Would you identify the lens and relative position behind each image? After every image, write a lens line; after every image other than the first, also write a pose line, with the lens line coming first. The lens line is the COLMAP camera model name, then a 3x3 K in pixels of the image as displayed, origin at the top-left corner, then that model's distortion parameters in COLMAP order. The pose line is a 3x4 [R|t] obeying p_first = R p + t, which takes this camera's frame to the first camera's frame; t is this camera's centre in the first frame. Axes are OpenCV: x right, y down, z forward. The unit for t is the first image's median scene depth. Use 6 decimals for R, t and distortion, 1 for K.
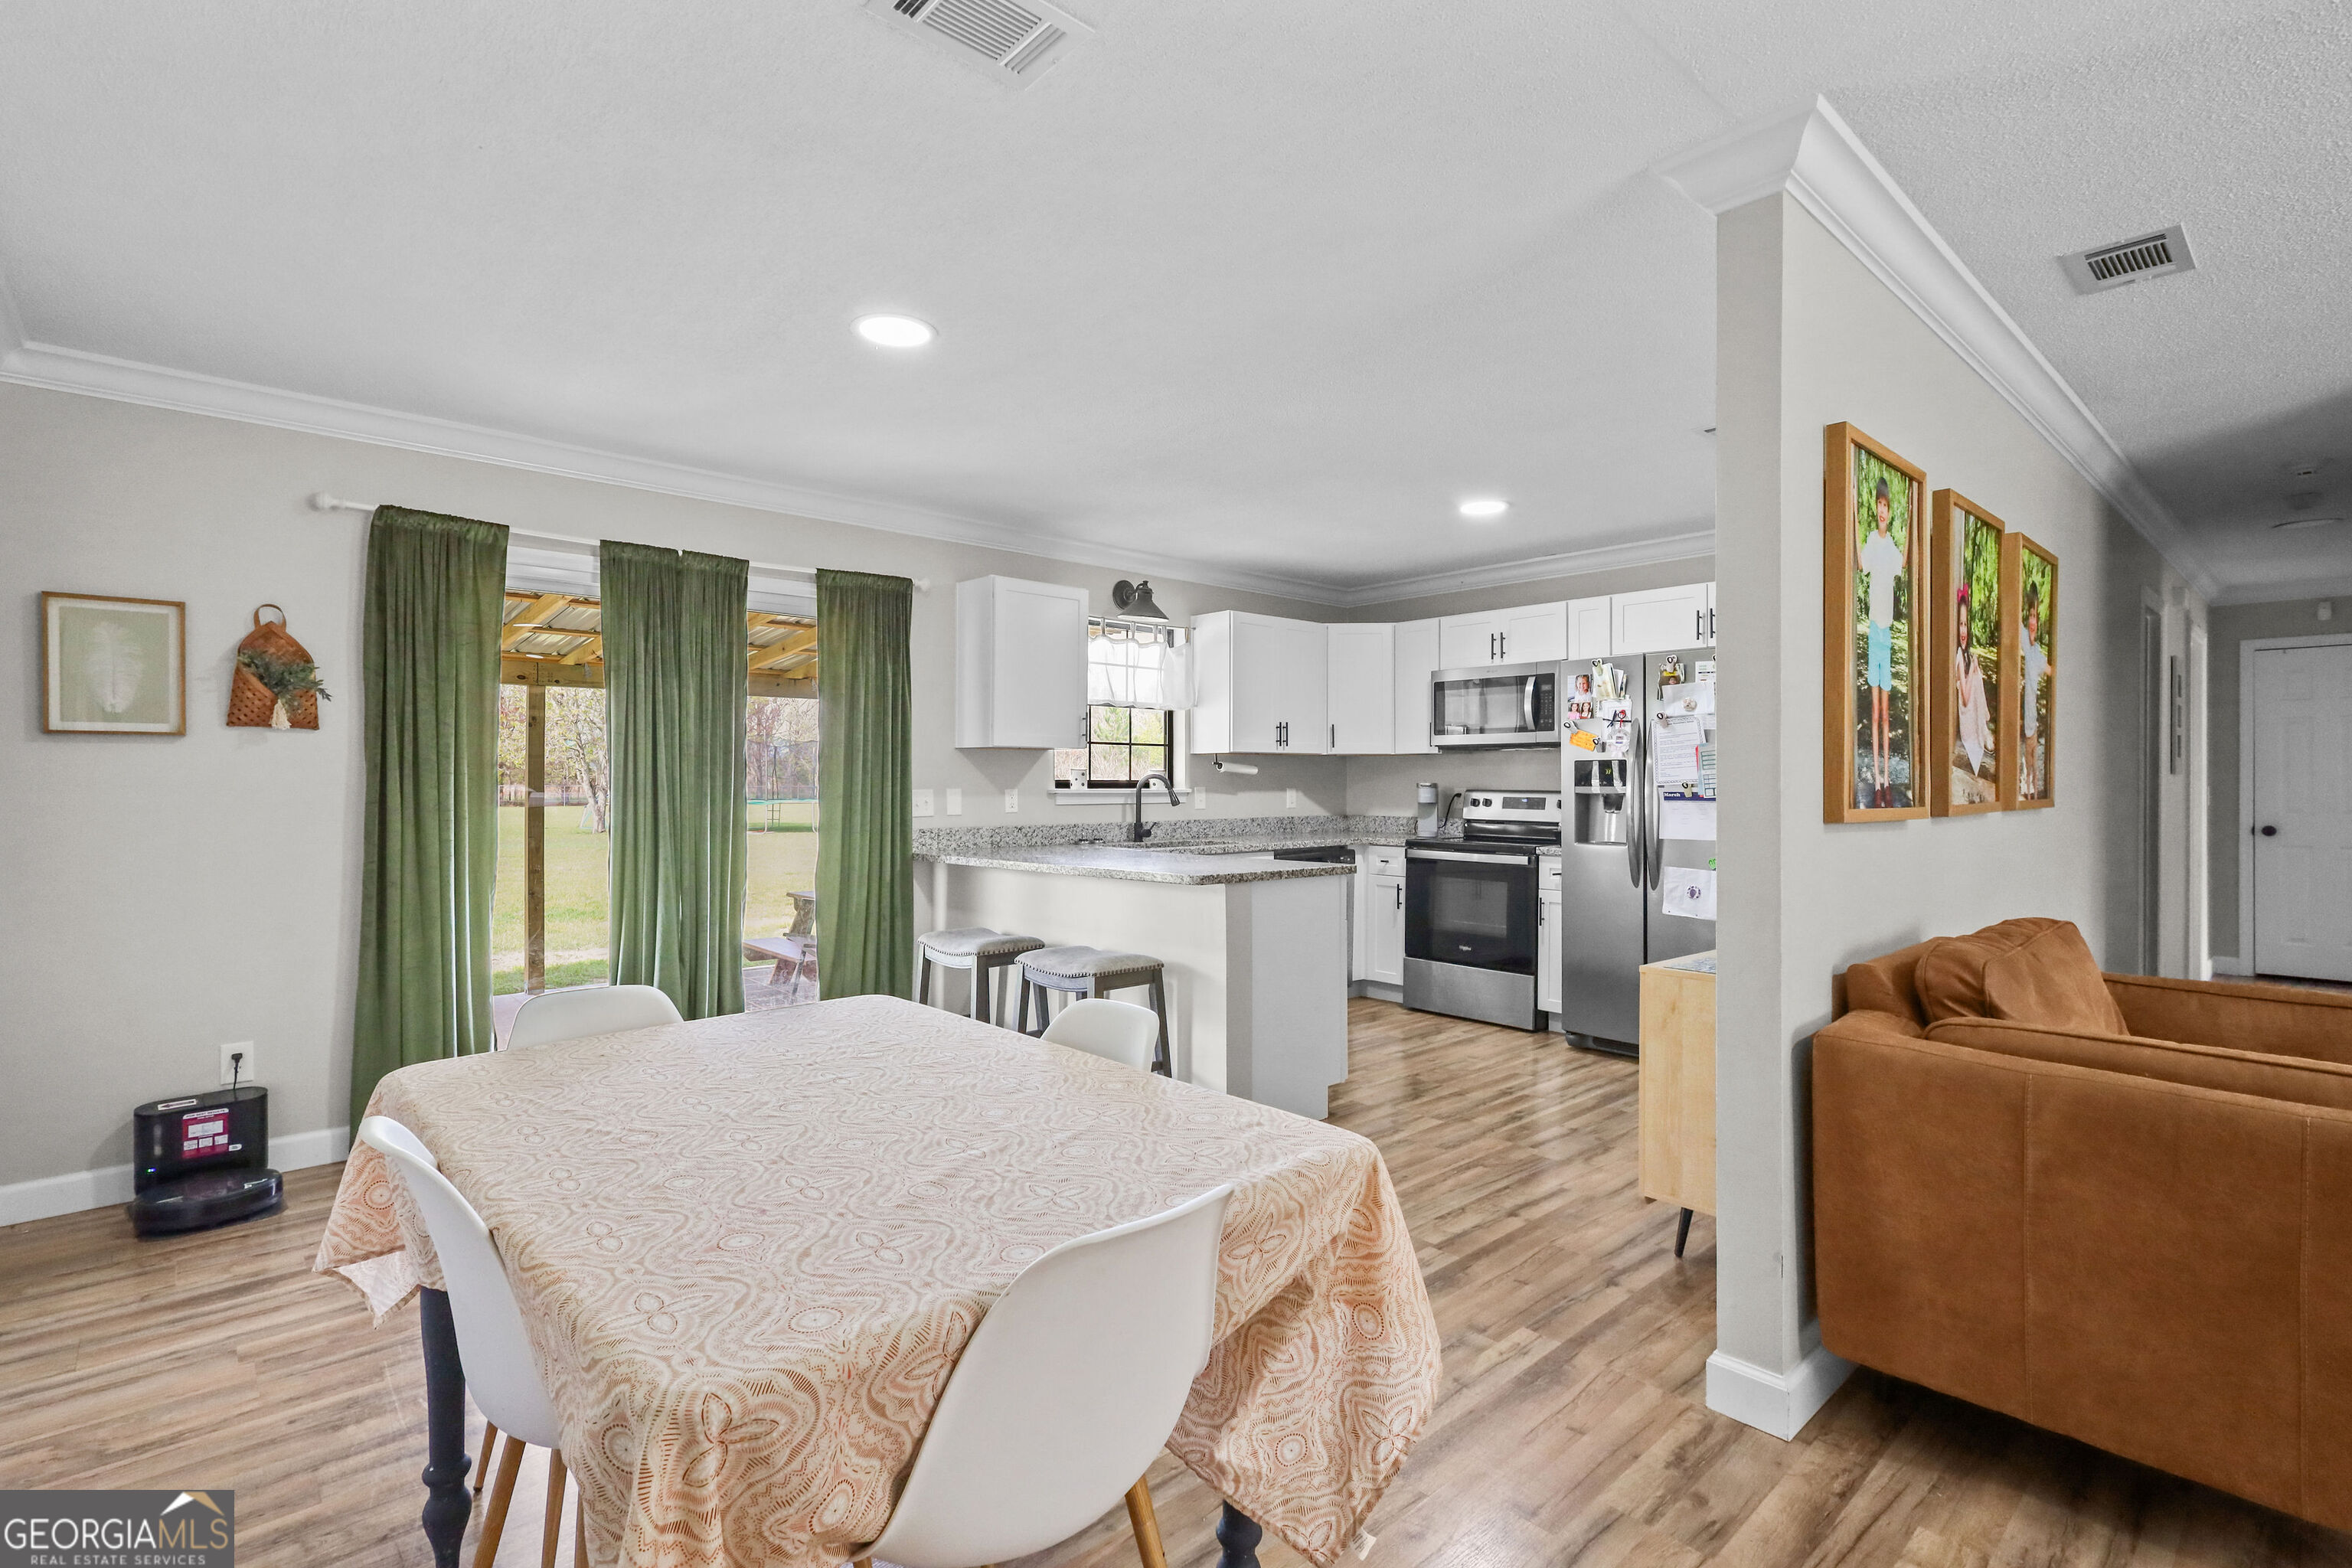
lens RADIAL K [[1098.9, 0, 1178.3], [0, 1098.9, 781.9], [0, 0, 1]] dist [0.001553, -0.000247]
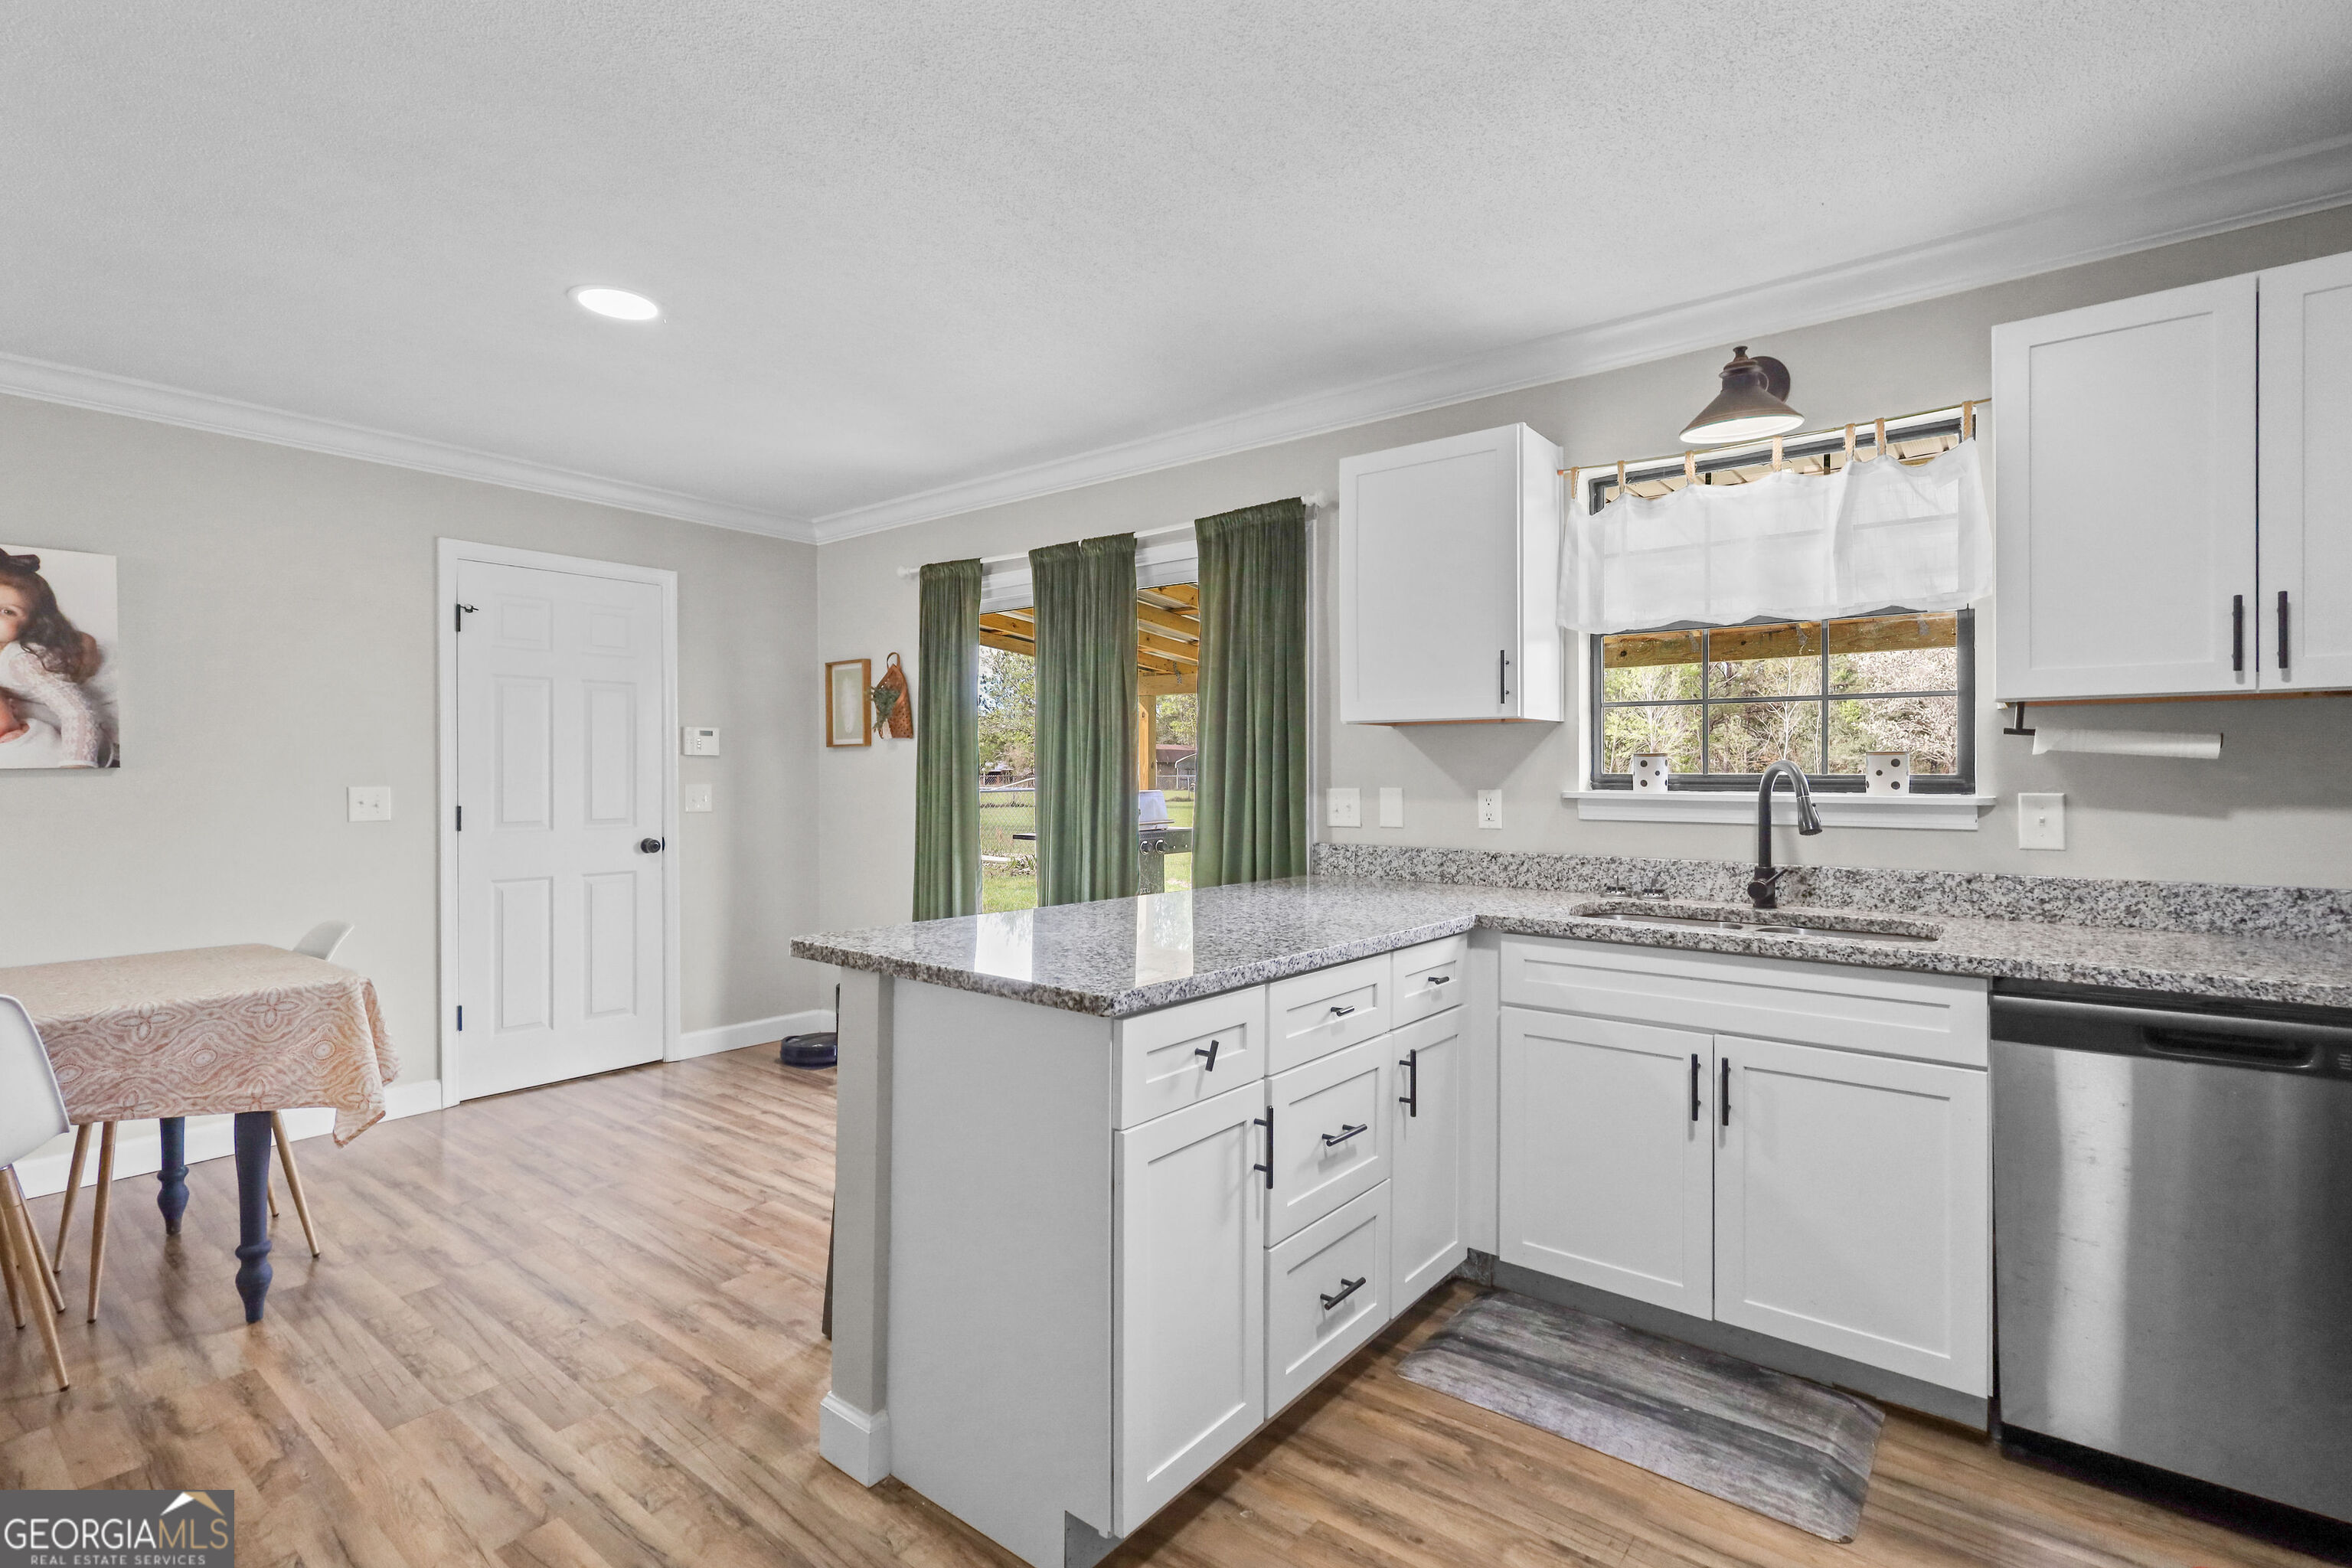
lens RADIAL K [[1098.9, 0, 1177.1], [0, 1098.9, 778.9], [0, 0, 1]] dist [0.001553, -0.000247]
pose [[0.164767, -0.001145, -0.986332, 0.438756], [-0.005965, 0.999980, -0.002158, 0.003167], [0.986314, 0.006239, 0.164757, 0.770105]]
